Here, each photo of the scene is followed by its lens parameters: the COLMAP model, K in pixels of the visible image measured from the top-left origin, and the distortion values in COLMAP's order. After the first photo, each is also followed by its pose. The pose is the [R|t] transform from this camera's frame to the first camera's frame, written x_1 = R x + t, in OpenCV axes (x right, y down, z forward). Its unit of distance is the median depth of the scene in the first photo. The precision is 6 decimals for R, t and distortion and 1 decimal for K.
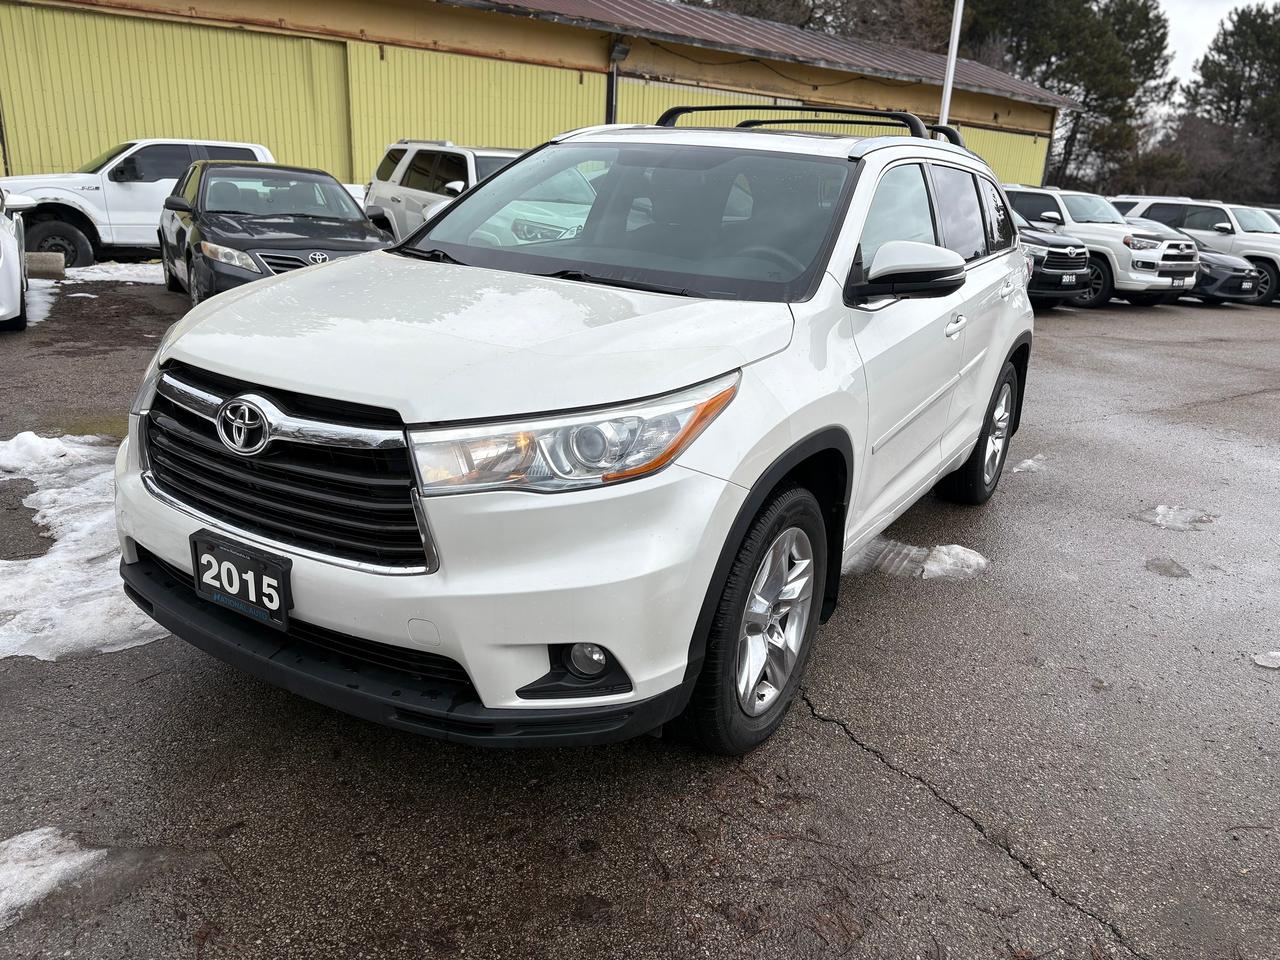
lens RADIAL K [[1012.1, 0, 640.0], [0, 1012.1, 480.0], [0, 0, 1]] dist [0.069002, -0.076688]
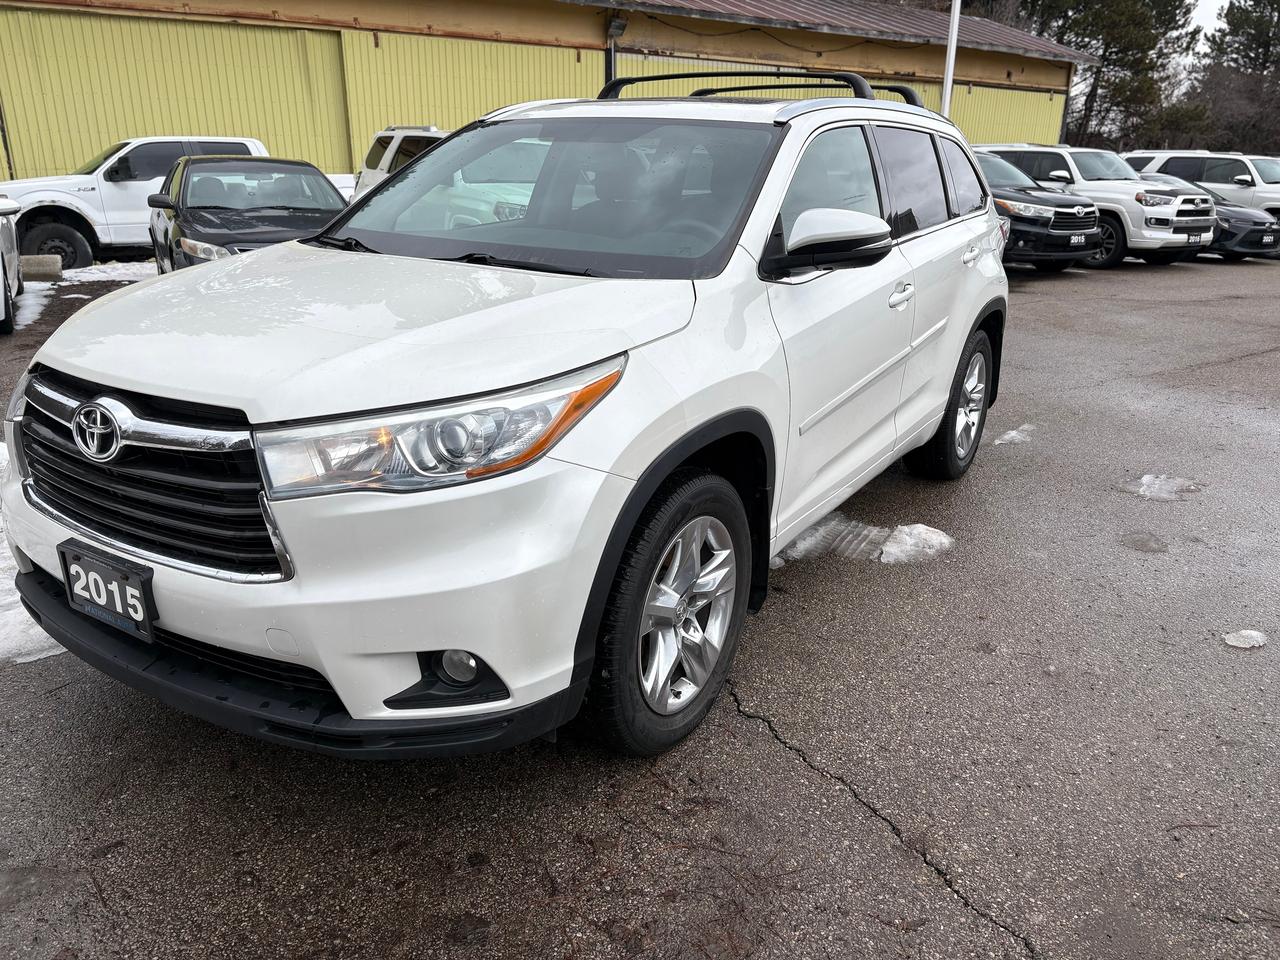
lens RADIAL K [[1016.2, 0, 621.0], [0, 1016.2, 473.2], [0, 0, 1]] dist [0.075244, -0.088230]
pose [[0.998637, -0.031398, -0.041697, 0.099101], [0.031914, 0.999421, 0.011774, -0.006242], [0.041303, -0.013088, 0.999061, 0.040088]]
